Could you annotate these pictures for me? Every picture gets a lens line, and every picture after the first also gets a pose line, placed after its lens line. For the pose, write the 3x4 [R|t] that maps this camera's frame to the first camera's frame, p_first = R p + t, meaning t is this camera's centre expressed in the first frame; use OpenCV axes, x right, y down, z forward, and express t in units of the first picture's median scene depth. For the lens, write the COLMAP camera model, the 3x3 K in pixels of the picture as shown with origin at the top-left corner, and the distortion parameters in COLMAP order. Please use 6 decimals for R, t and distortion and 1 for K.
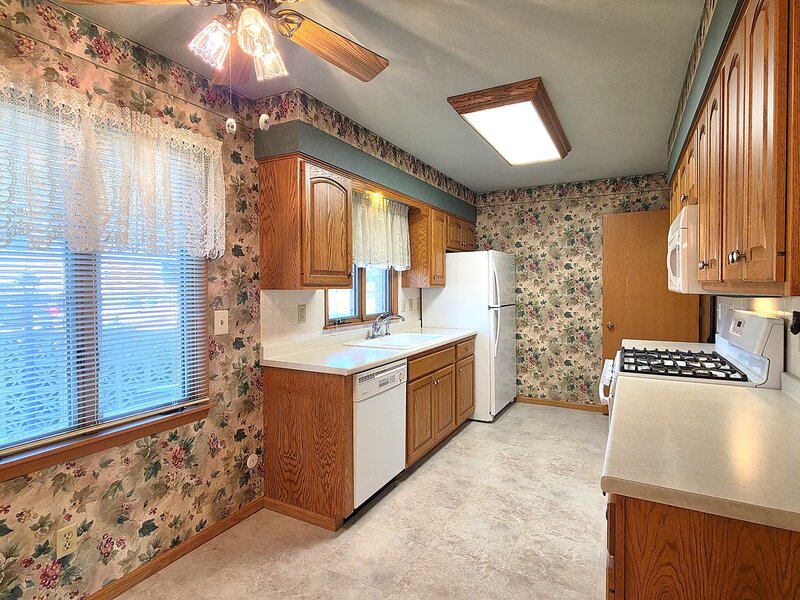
lens RADIAL K [[430.4, 0, 402.4], [0, 430.4, 292.9], [0, 0, 1]] dist [-0.000172, -0.000353]
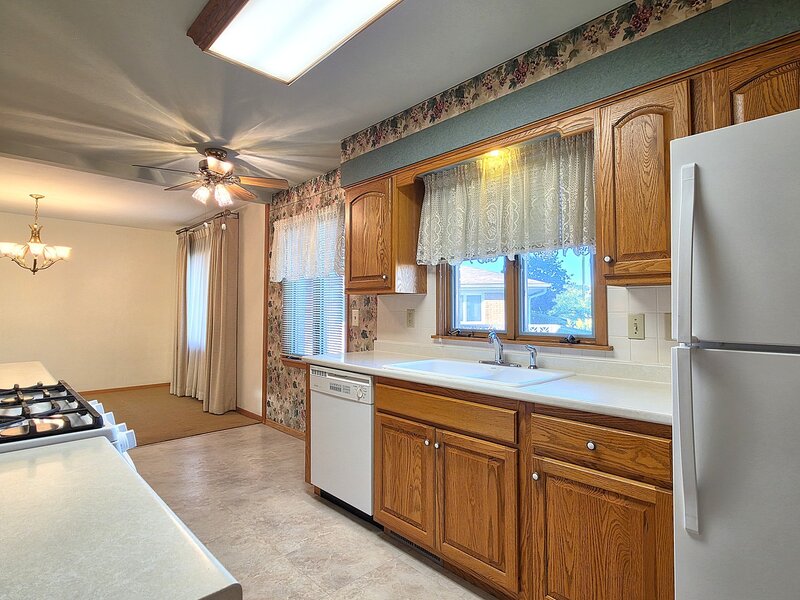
lens RADIAL K [[430.4, 0, 402.6], [0, 430.4, 293.1], [0, 0, 1]] dist [-0.000172, -0.000353]
pose [[-0.317260, -0.036337, -0.947642, 0.878817], [-0.022642, 0.999271, -0.030737, 0.023700], [0.948068, 0.011705, -0.317852, 1.520105]]
